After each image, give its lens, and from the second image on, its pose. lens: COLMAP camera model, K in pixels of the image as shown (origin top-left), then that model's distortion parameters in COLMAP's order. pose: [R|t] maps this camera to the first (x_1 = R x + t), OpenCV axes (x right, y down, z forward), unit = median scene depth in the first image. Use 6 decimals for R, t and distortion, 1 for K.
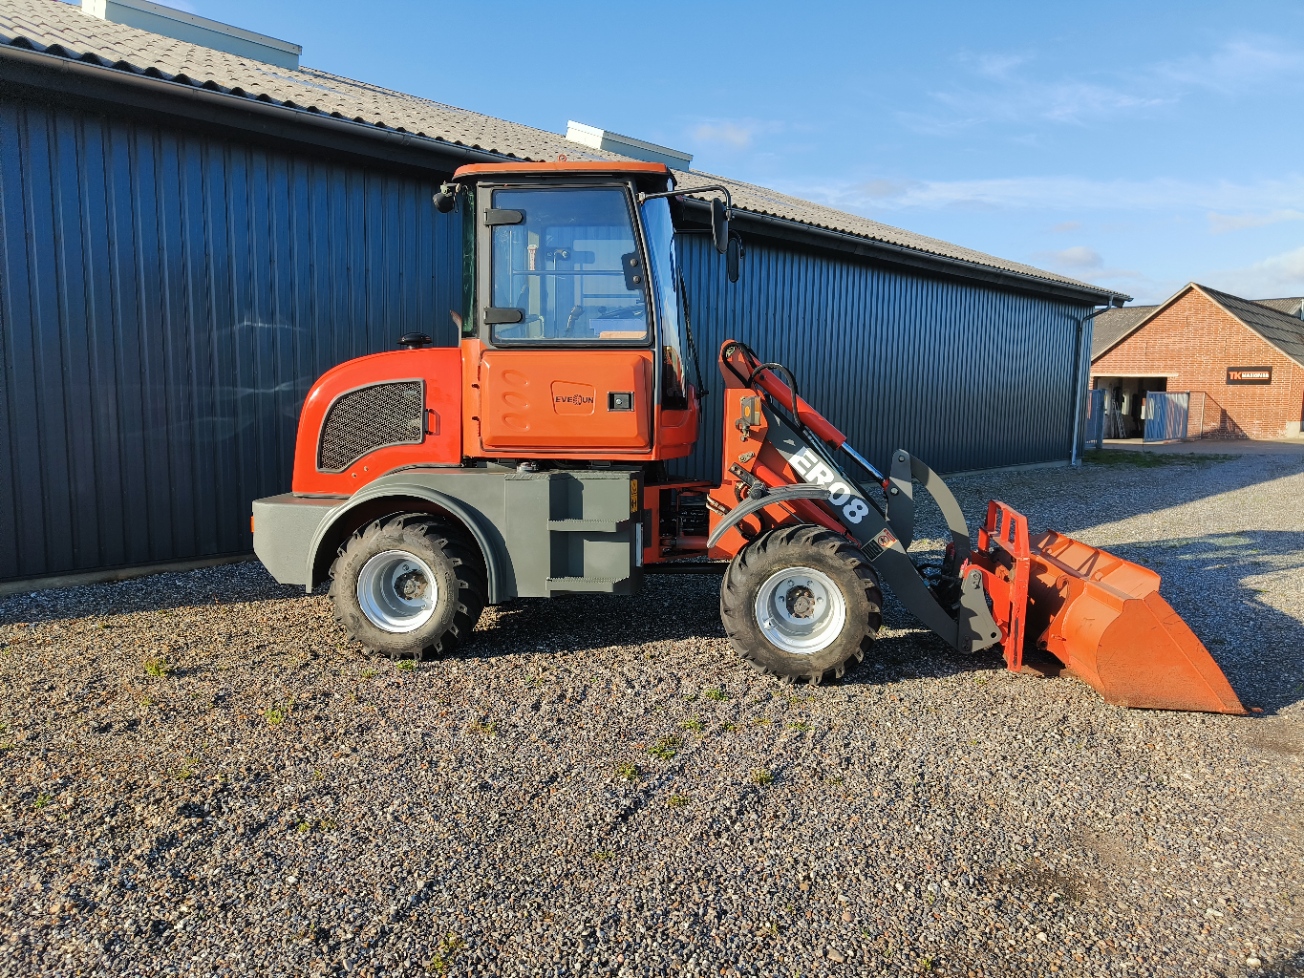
lens RADIAL K [[913.5, 0, 648.6], [0, 913.5, 495.7], [0, 0, 1]] dist [0.003721, -0.001644]
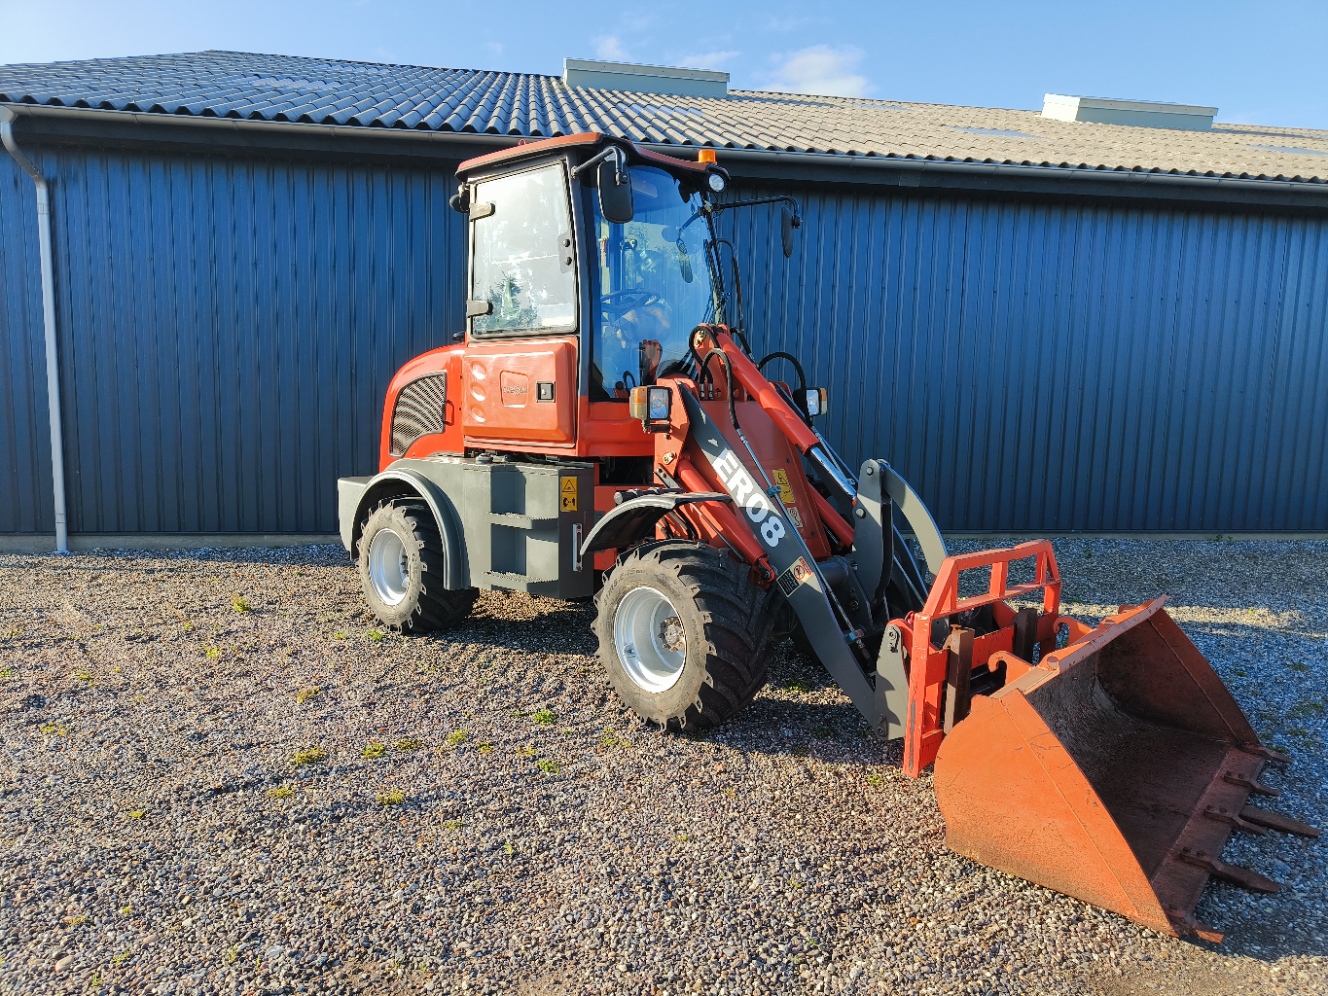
lens RADIAL K [[930.4, 0, 664.1], [0, 930.4, 502.4], [0, 0, 1]] dist [0.003721, -0.001644]
pose [[0.809018, 0.071254, -0.583449, 0.621074], [-0.078960, 0.996803, 0.012249, -0.010535], [0.582456, 0.036160, 0.812058, 0.289264]]
